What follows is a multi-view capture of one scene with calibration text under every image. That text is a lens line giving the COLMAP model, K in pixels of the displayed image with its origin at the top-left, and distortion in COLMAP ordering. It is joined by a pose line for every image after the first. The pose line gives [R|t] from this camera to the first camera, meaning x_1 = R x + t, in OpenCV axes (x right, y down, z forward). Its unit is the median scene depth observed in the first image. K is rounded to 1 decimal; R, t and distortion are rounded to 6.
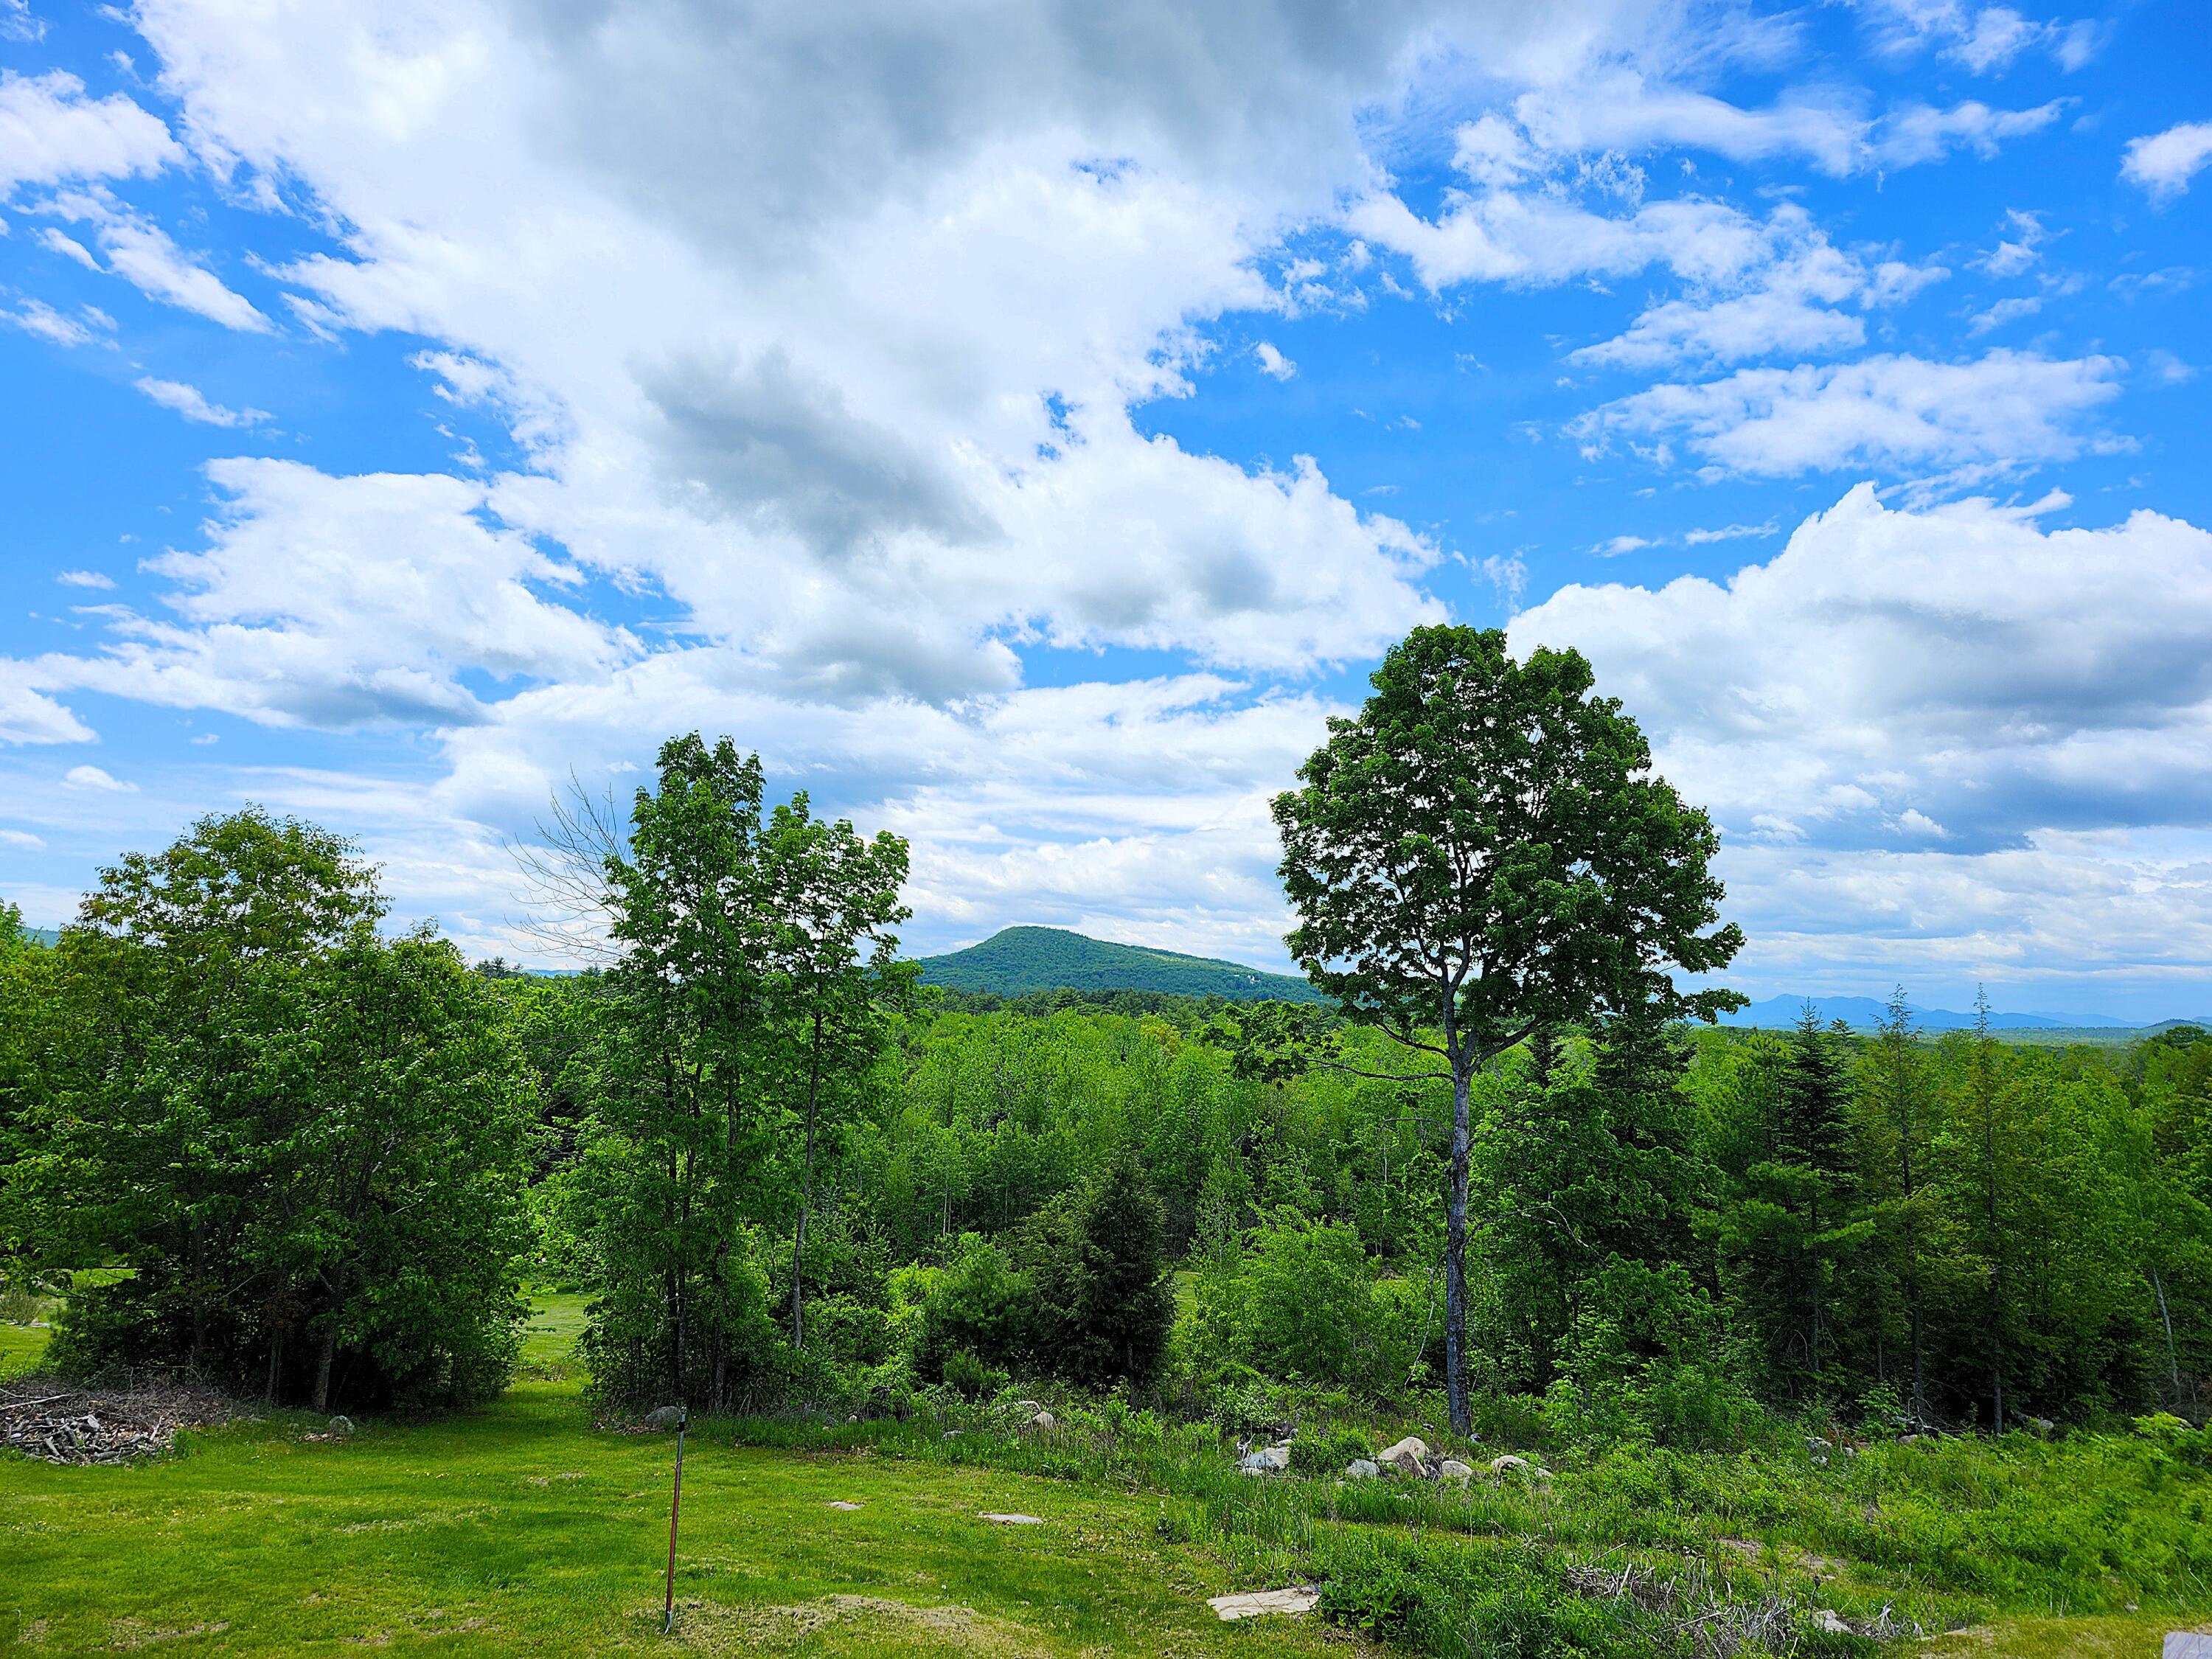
lens RADIAL K [[1546.5, 0, 1079.5], [0, 1546.5, 816.7], [0, 0, 1]] dist [0.075269, -0.044803]
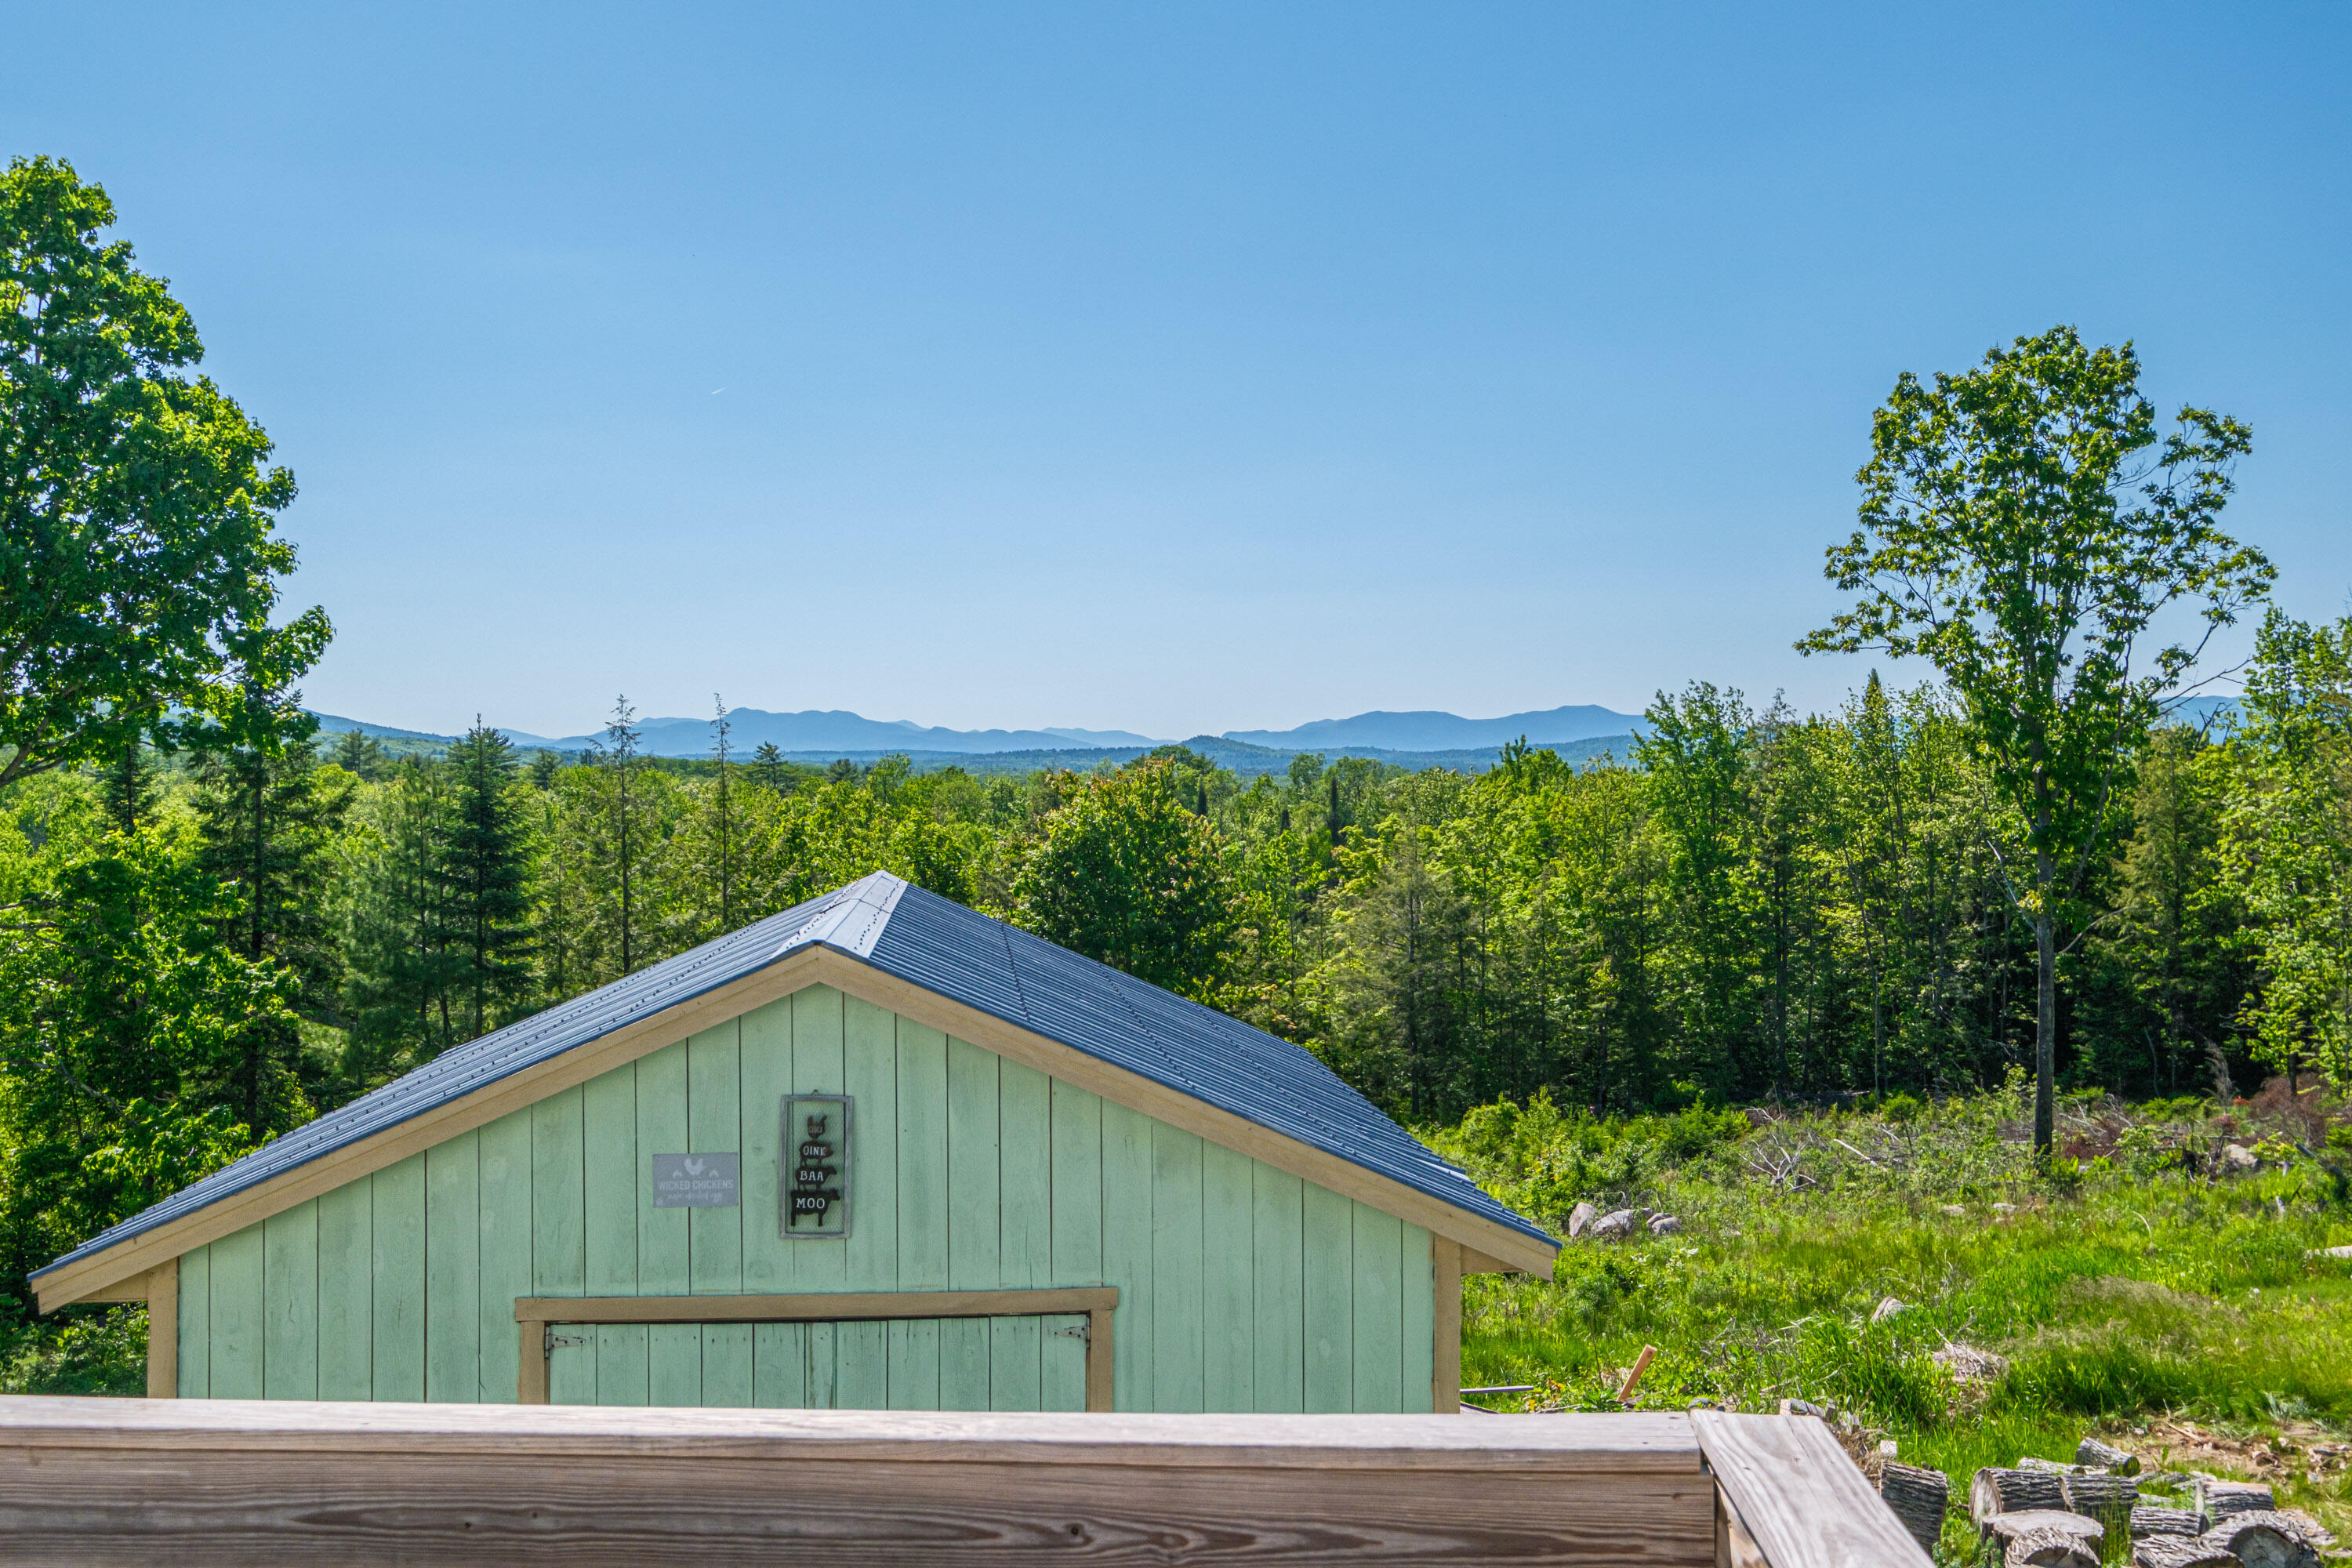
lens RADIAL K [[2487.5, 0, 1199.8], [0, 2487.5, 773.1], [0, 0, 1]] dist [0.021719, 0.000000]
pose [[0.823243, -0.023836, 0.567188, 0.108408], [-0.053874, 0.991328, 0.119856, -0.009771], [-0.565126, -0.129227, 0.814820, -0.088906]]
